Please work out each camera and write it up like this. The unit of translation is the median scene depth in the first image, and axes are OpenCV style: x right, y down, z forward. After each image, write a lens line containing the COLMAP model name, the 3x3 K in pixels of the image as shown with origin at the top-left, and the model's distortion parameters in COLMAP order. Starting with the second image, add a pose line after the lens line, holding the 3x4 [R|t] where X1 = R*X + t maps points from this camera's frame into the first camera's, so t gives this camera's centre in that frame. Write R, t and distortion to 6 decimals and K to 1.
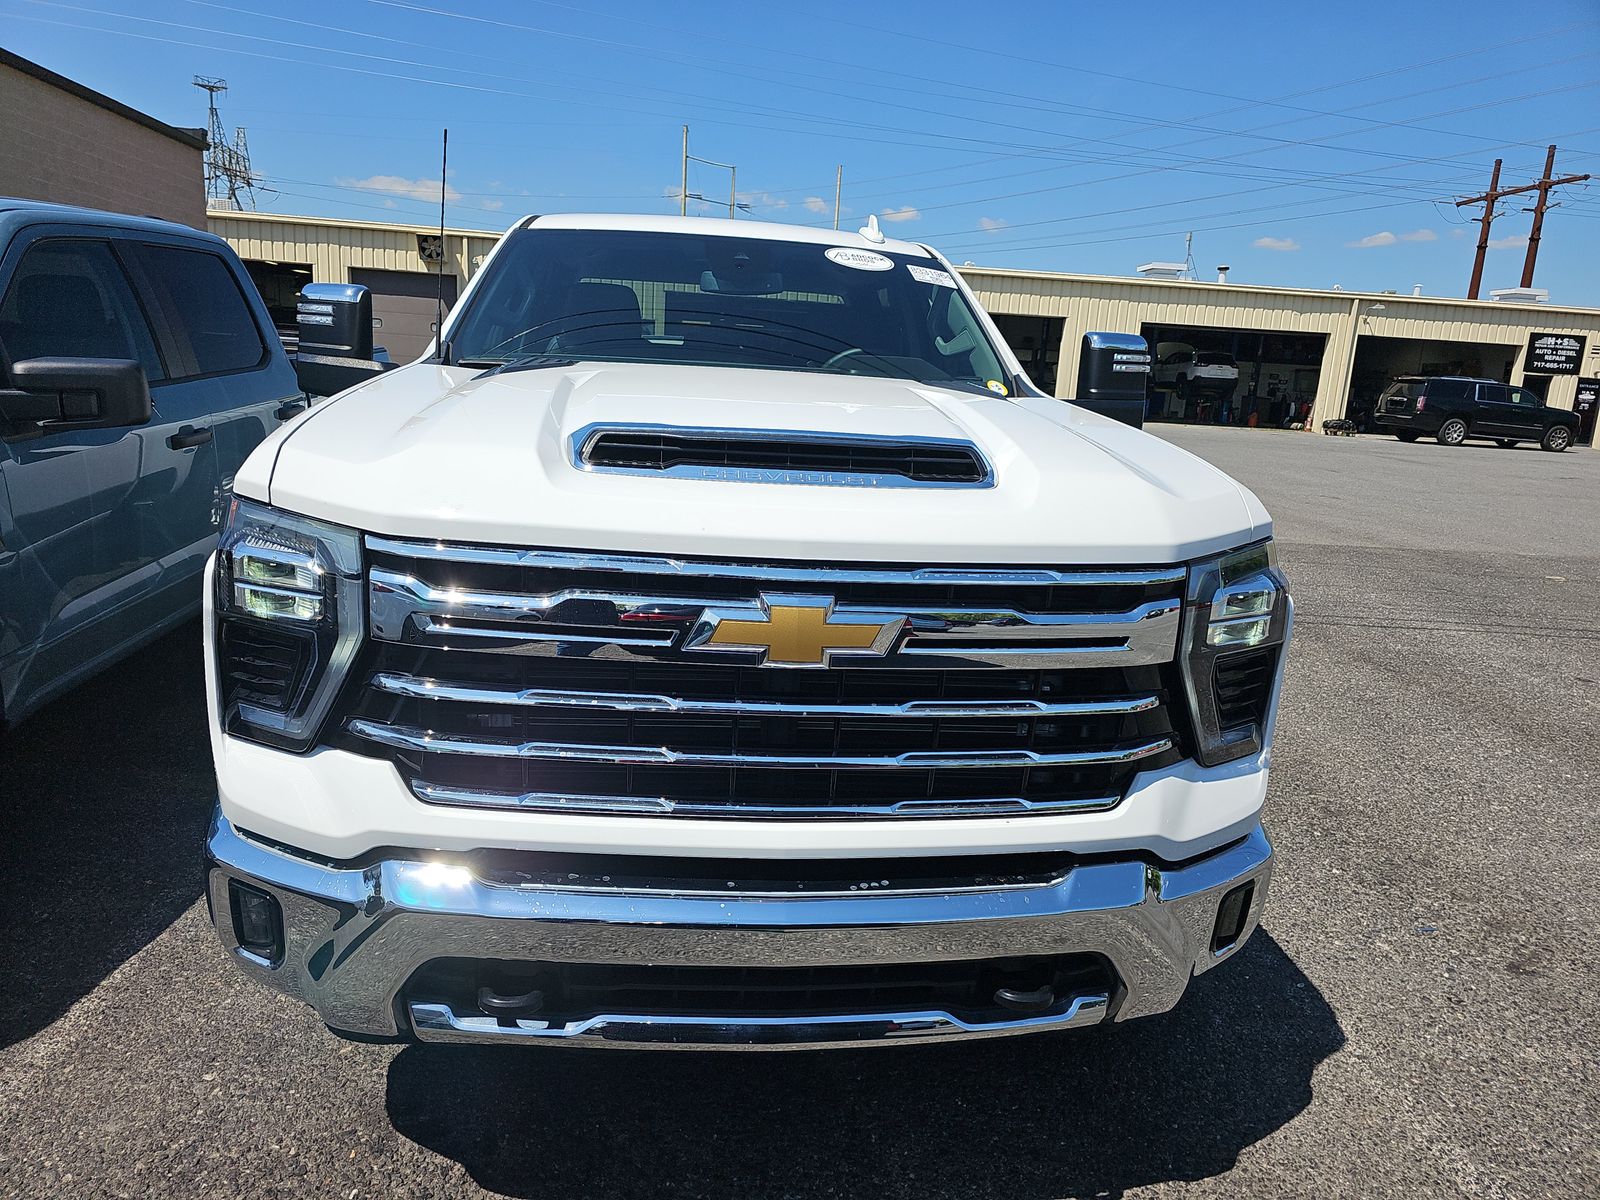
lens RADIAL K [[1040.5, 0, 800.0], [0, 1040.5, 600.0], [0, 0, 1]] dist [0.049248, -0.035177]
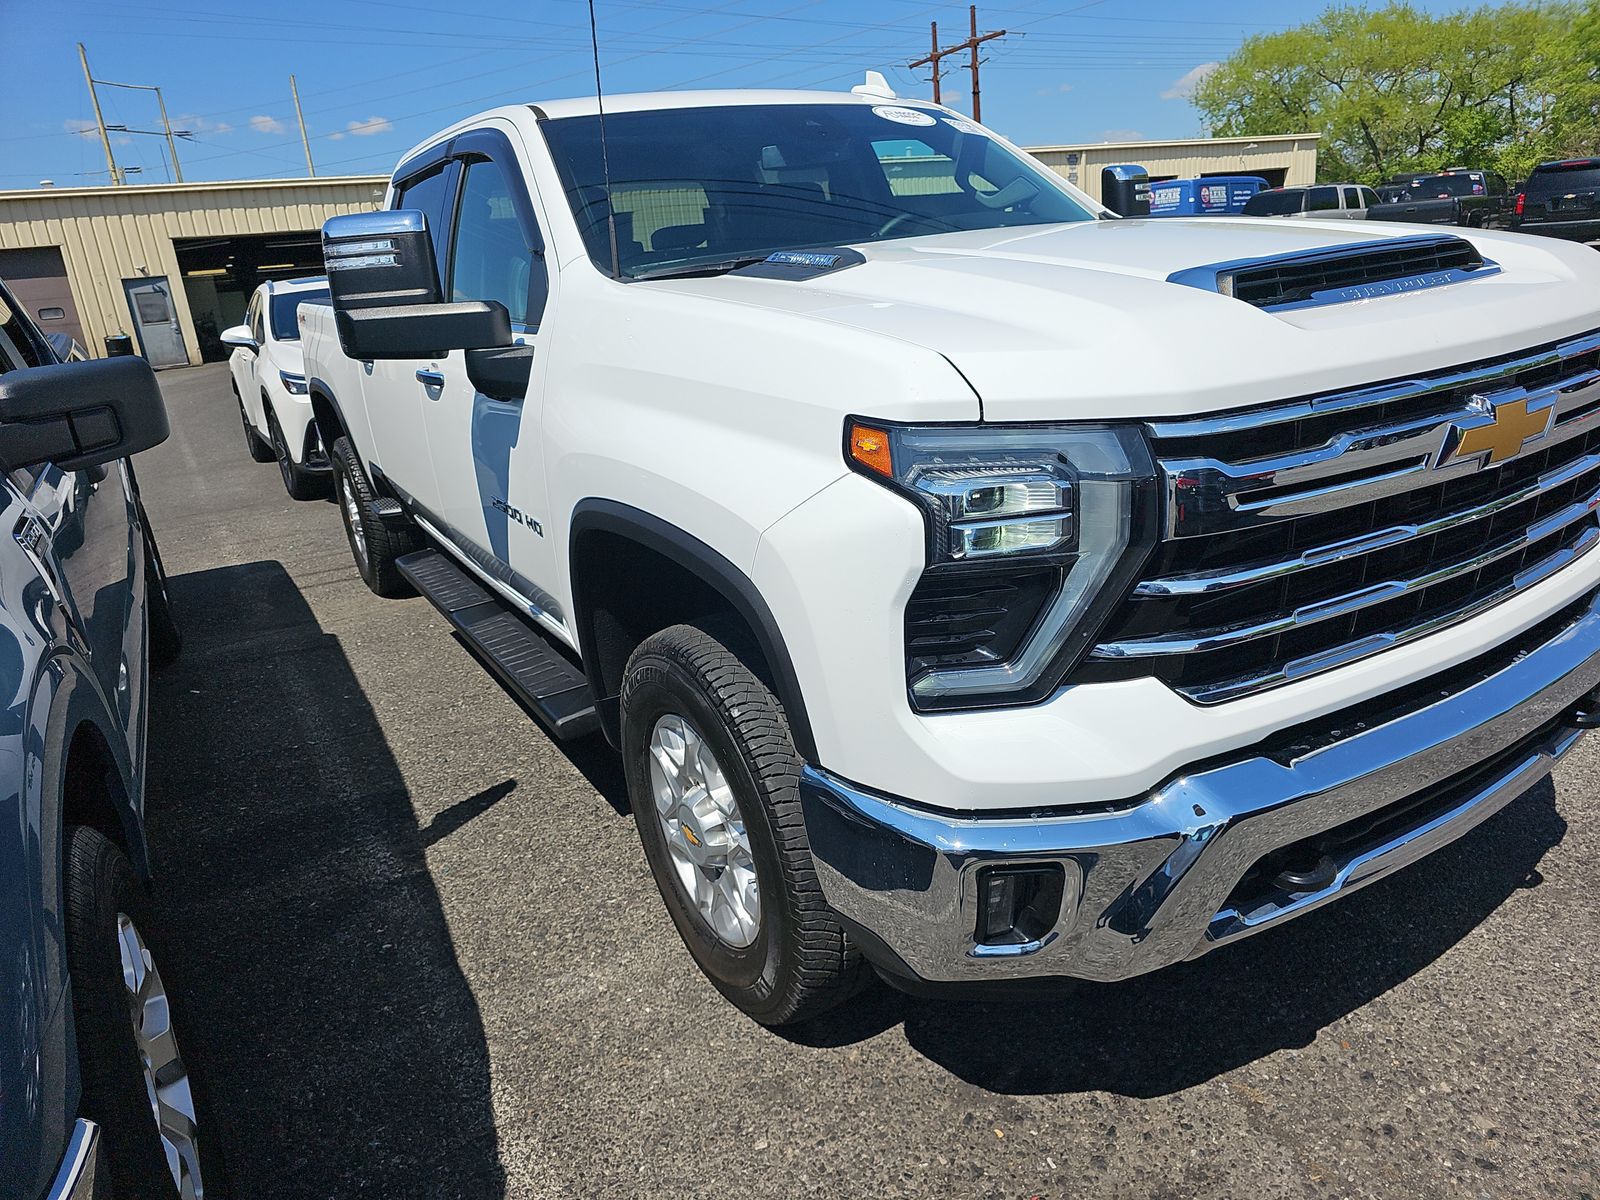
lens RADIAL K [[1040.5, 0, 800.0], [0, 1040.5, 600.0], [0, 0, 1]] dist [0.049248, -0.035177]
pose [[0.889899, -0.268413, 0.368828, -0.587926], [0.237150, 0.962927, 0.128576, -0.057941], [-0.389666, -0.026952, 0.920562, 0.178311]]
